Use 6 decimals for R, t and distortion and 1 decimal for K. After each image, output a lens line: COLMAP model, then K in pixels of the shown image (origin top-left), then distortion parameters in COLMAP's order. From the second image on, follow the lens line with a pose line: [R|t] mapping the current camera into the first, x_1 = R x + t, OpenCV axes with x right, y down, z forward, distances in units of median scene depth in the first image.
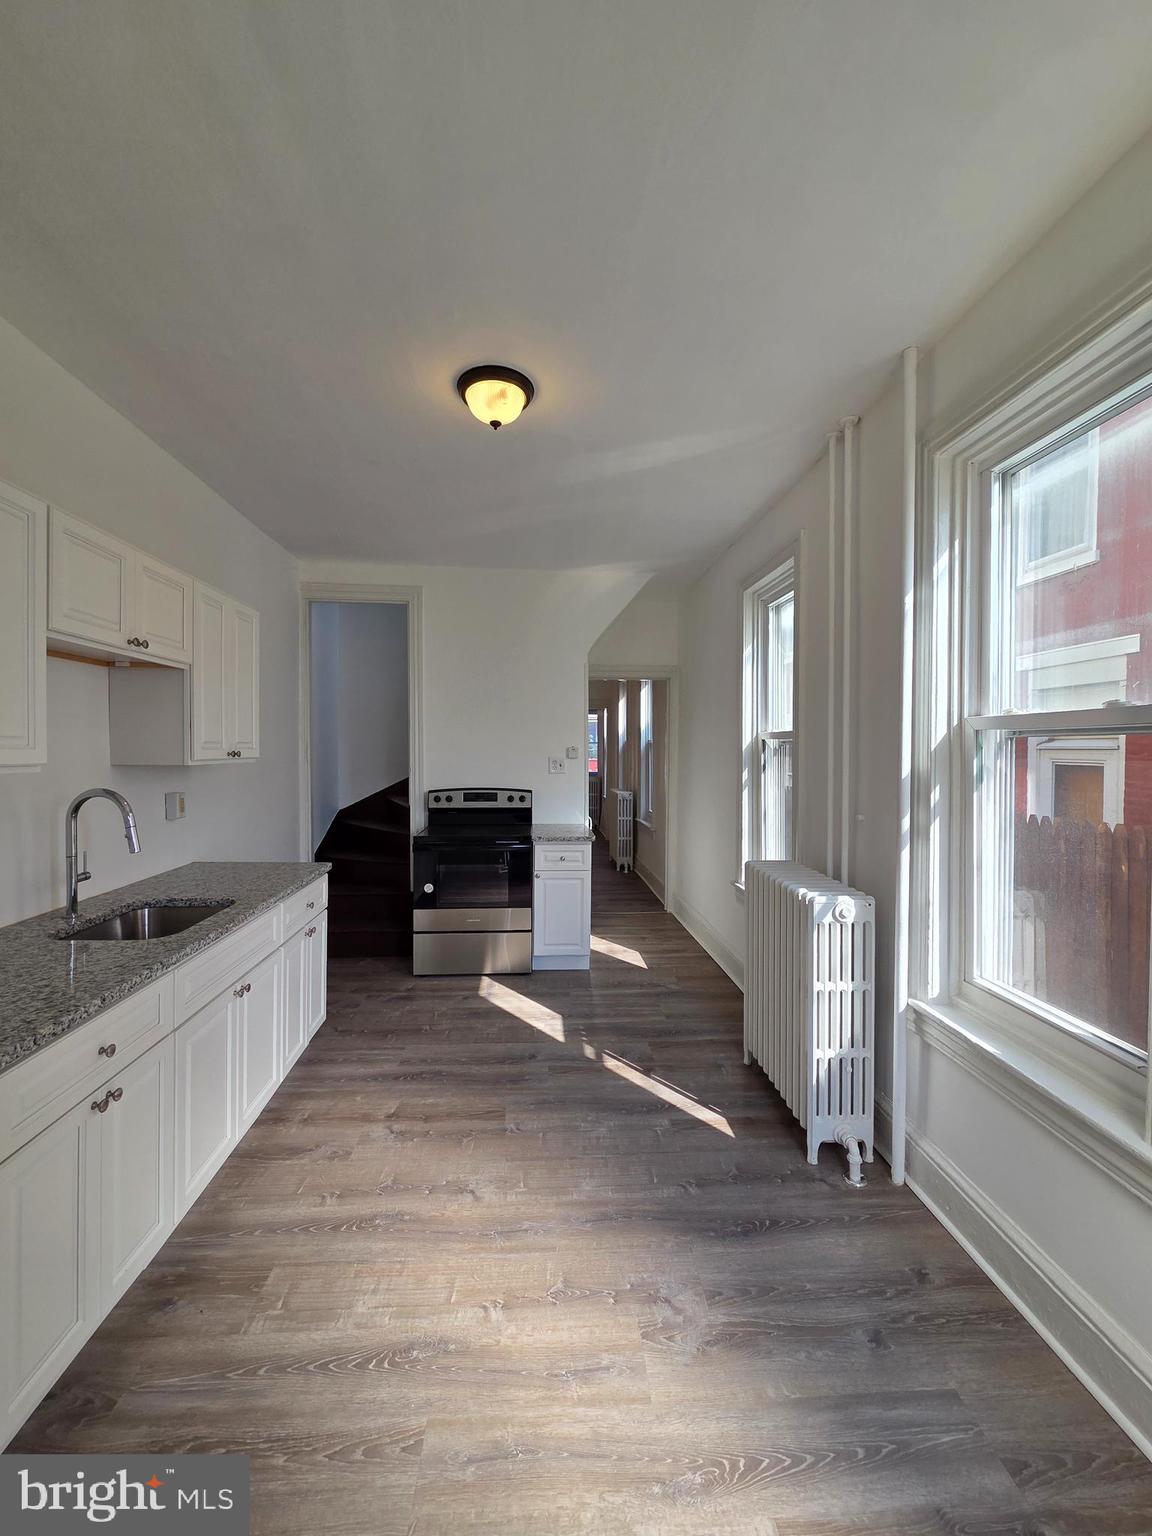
lens RADIAL K [[627.2, 0, 579.0], [0, 627.2, 765.0], [0, 0, 1]] dist [0.004019, -0.001113]
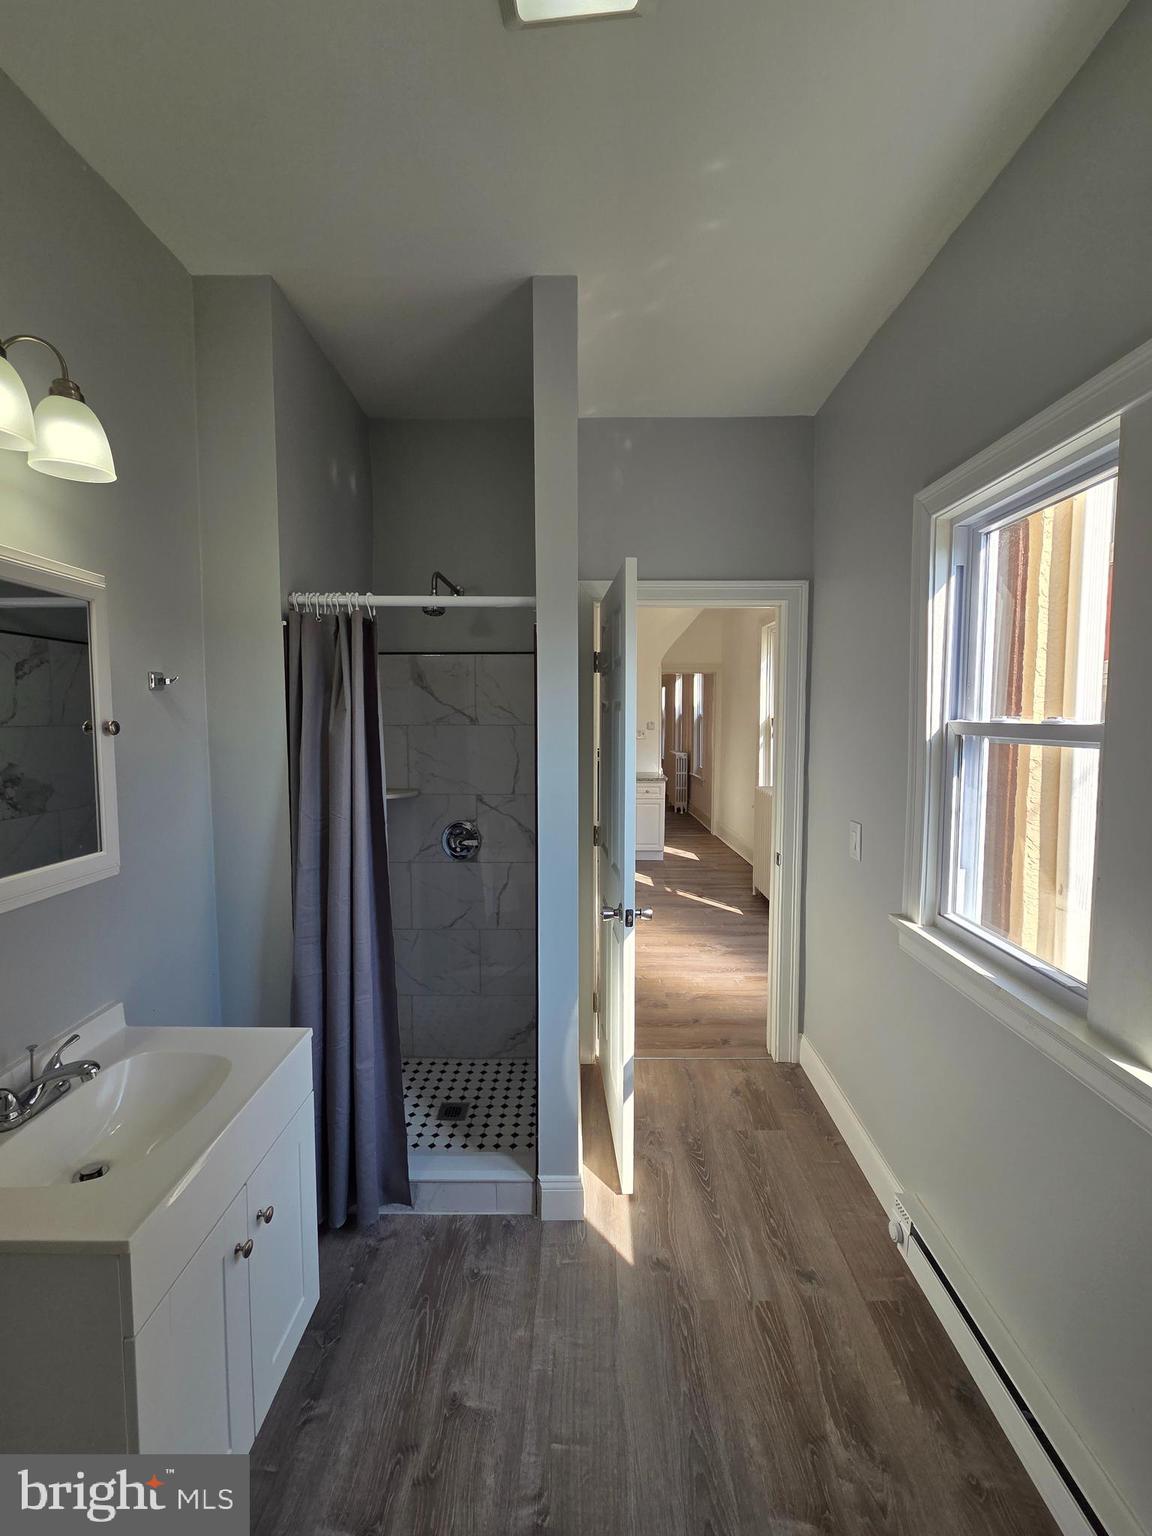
lens RADIAL K [[627.2, 0, 579.0], [0, 627.2, 765.0], [0, 0, 1]] dist [0.004019, -0.001113]
pose [[0.997218, 0.000304, -0.074541, -0.108603], [0.003819, 0.998470, 0.055163, -0.013359], [0.074444, -0.055294, 0.995691, -0.836534]]
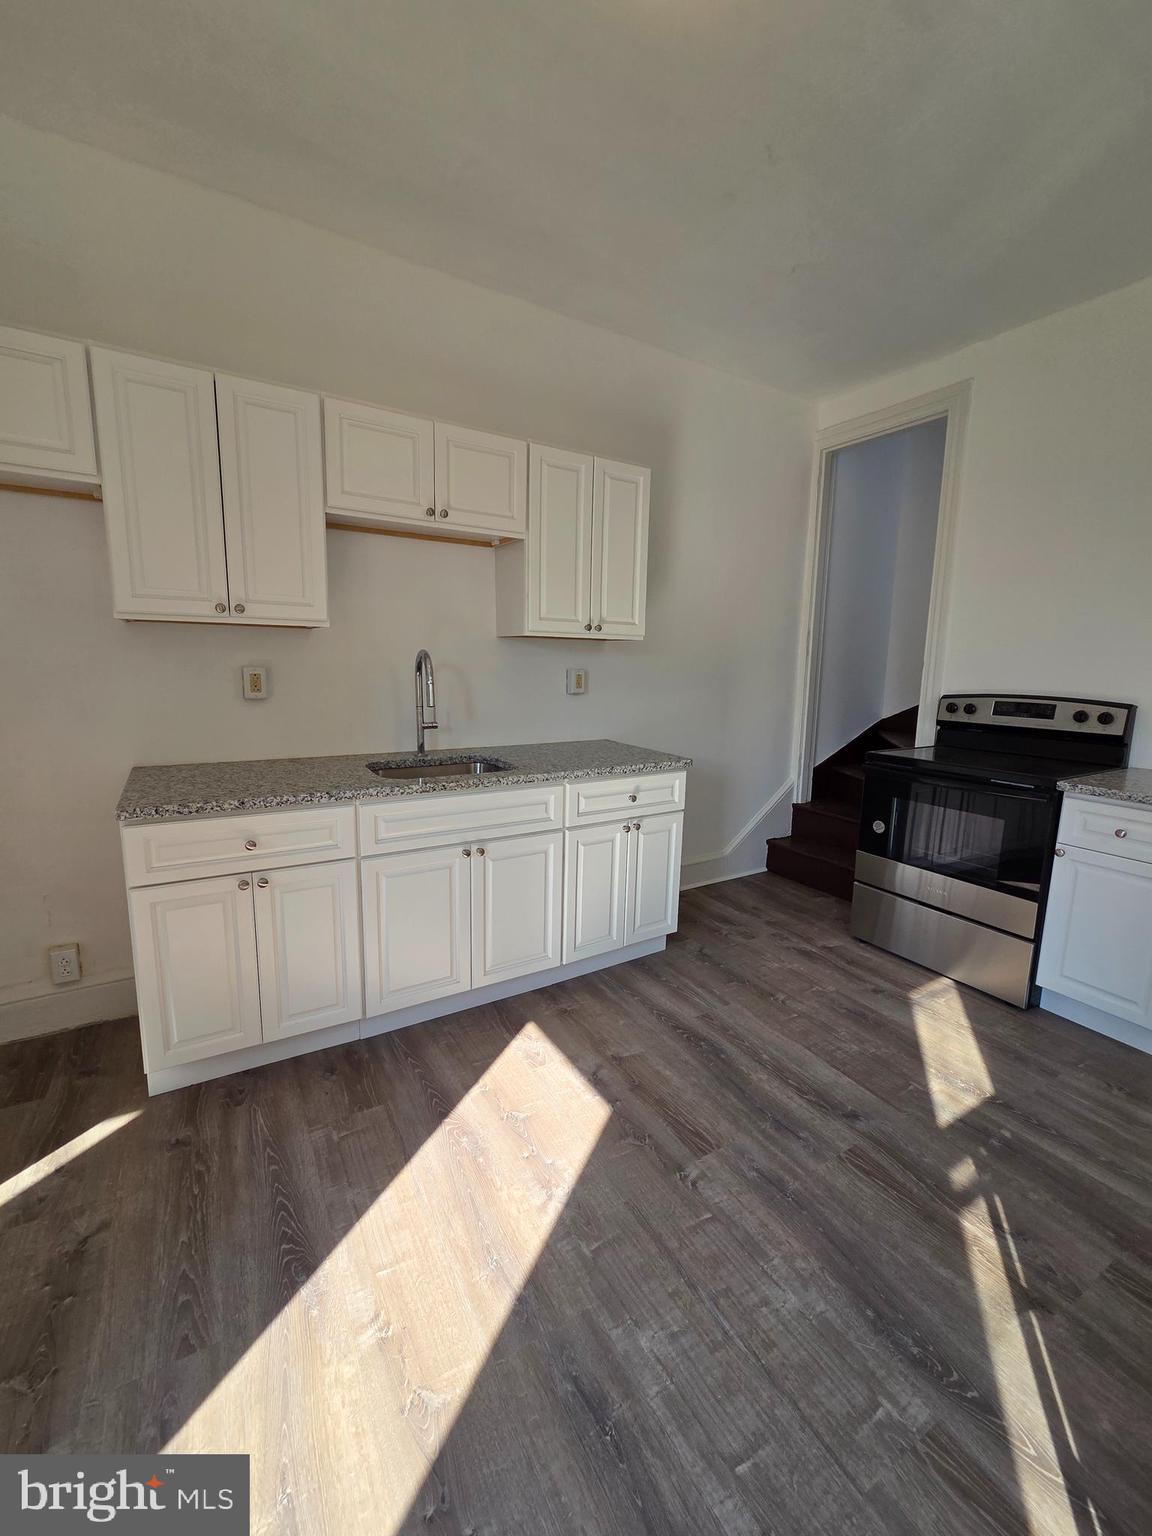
lens RADIAL K [[627.2, 0, 579.0], [0, 627.2, 765.0], [0, 0, 1]] dist [0.004019, -0.001113]
pose [[0.453672, 0.148297, -0.878743, 0.282292], [-0.037436, 0.988358, 0.147468, 0.043275], [0.890382, -0.034006, 0.453942, 0.475906]]
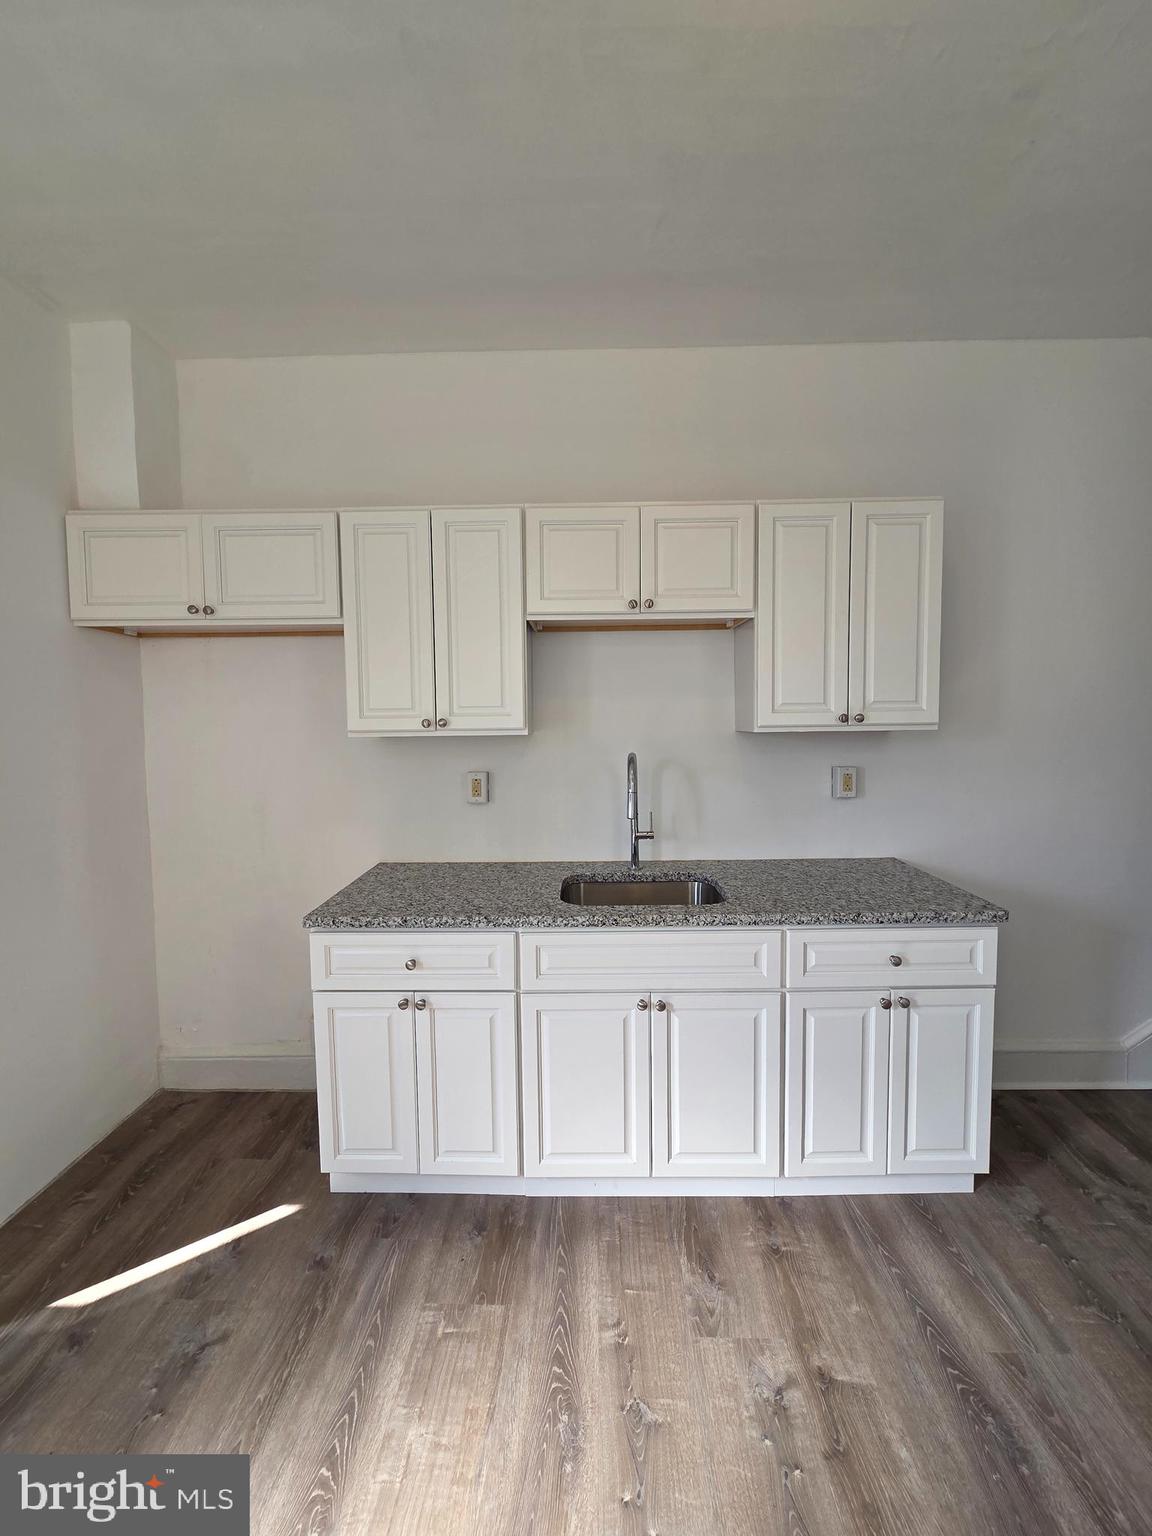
lens RADIAL K [[627.2, 0, 579.0], [0, 627.2, 765.0], [0, 0, 1]] dist [0.004019, -0.001113]
pose [[-0.096923, 0.058147, -0.993592, 0.188276], [-0.010762, 0.998172, 0.059464, -0.002907], [0.995234, 0.016457, -0.096120, 0.668990]]
